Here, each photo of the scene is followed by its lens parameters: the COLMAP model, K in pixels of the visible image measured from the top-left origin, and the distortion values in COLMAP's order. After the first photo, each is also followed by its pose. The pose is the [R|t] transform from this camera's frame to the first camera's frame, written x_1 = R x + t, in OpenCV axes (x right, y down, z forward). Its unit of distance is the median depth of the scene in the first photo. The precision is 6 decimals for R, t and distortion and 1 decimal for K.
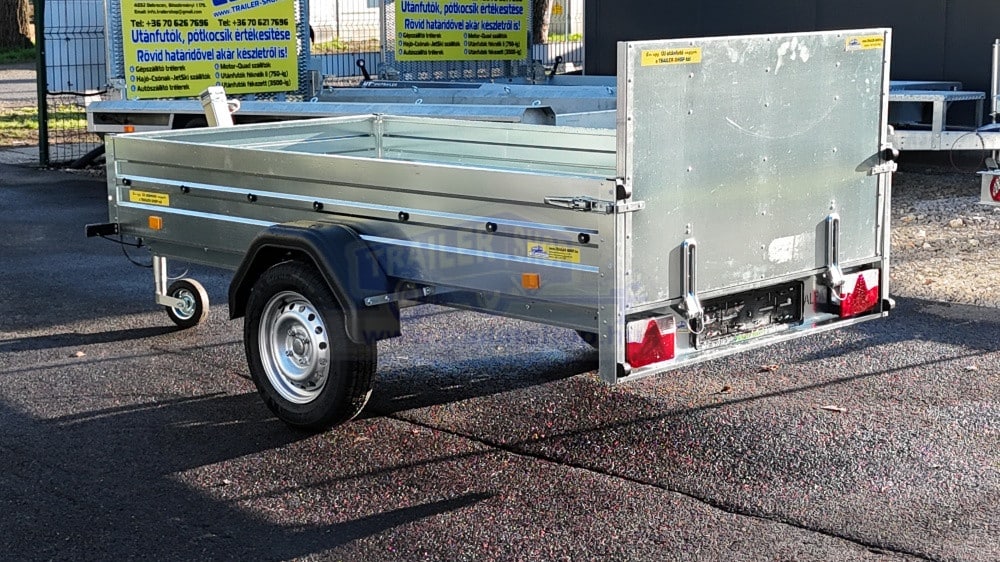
lens RADIAL K [[1702.7, 0, 565.6], [0, 1702.7, 300.2], [0, 0, 1]] dist [0.199792, -0.193609]
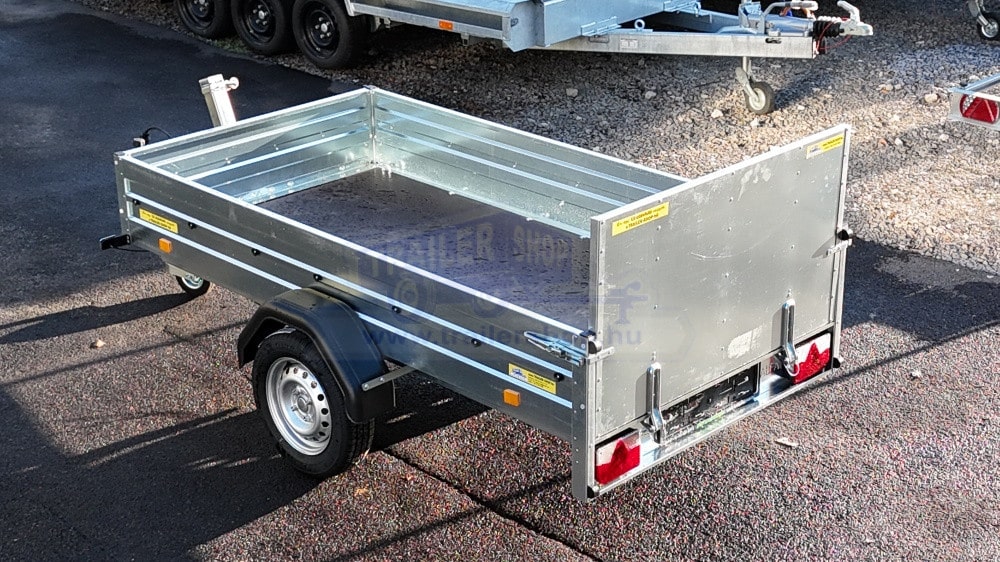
lens RADIAL K [[1702.7, 0, 565.6], [0, 1702.7, 300.2], [0, 0, 1]] dist [0.199792, -0.193609]
pose [[0.999939, 0.010244, 0.004219, 0.008539], [-0.010937, 0.973462, 0.228589, -0.296510], [-0.001765, -0.228621, 0.973514, -0.061848]]
